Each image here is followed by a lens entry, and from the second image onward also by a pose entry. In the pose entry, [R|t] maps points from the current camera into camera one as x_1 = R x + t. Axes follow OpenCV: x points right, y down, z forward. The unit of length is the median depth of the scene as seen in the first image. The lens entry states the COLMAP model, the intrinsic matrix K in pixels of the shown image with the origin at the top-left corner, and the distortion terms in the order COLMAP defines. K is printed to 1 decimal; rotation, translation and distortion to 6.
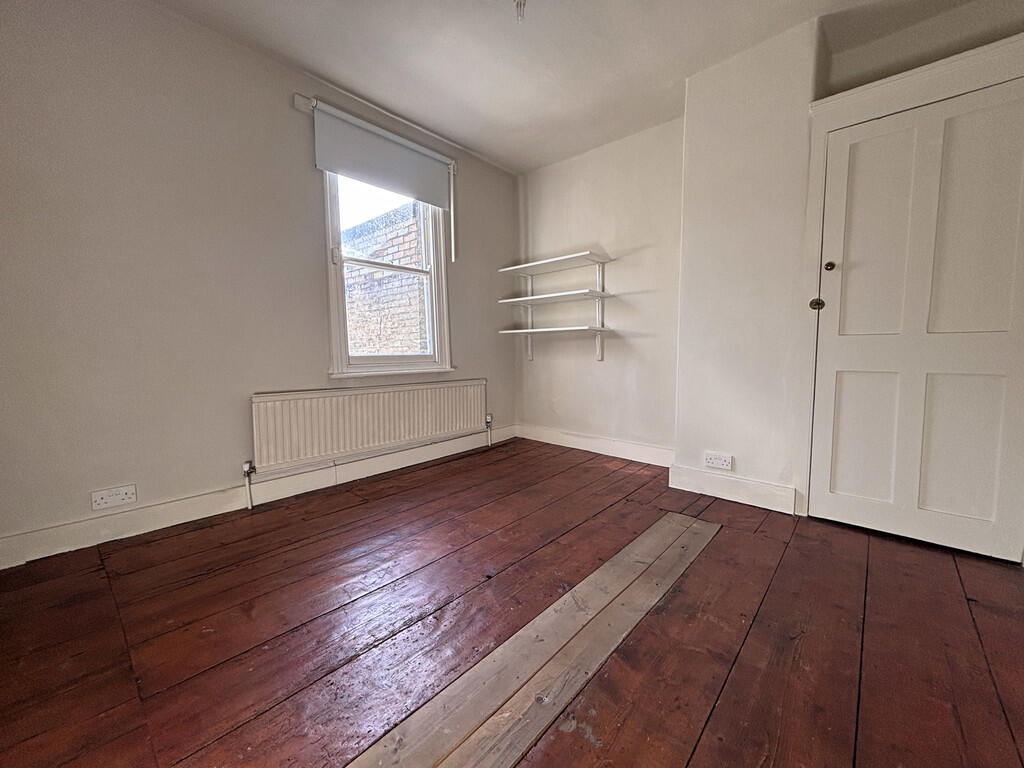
lens RADIAL K [[412.3, 0, 512.5], [0, 412.3, 382.5], [0, 0, 1]] dist [0.009917, -0.002157]
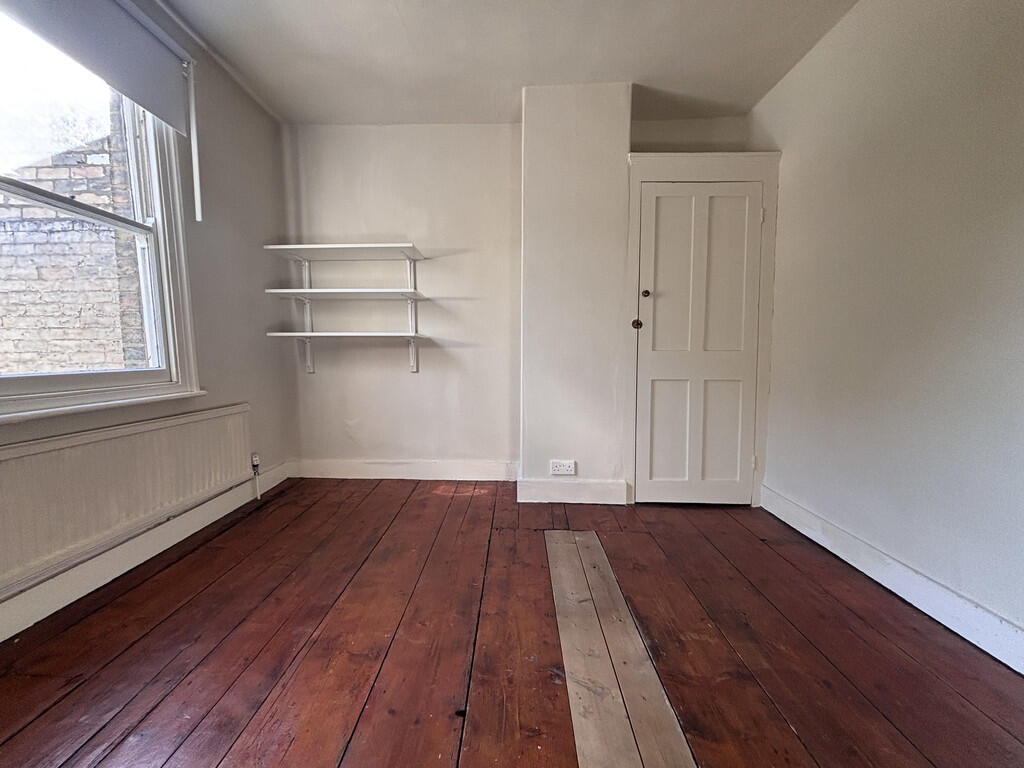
lens RADIAL K [[412.3, 0, 511.4], [0, 412.3, 382.7], [0, 0, 1]] dist [0.009917, -0.002157]
pose [[0.755303, -0.039529, 0.654182, -0.213626], [0.046093, 0.998912, 0.007141, -0.030629], [-0.653753, 0.024760, 0.756303, 0.227945]]
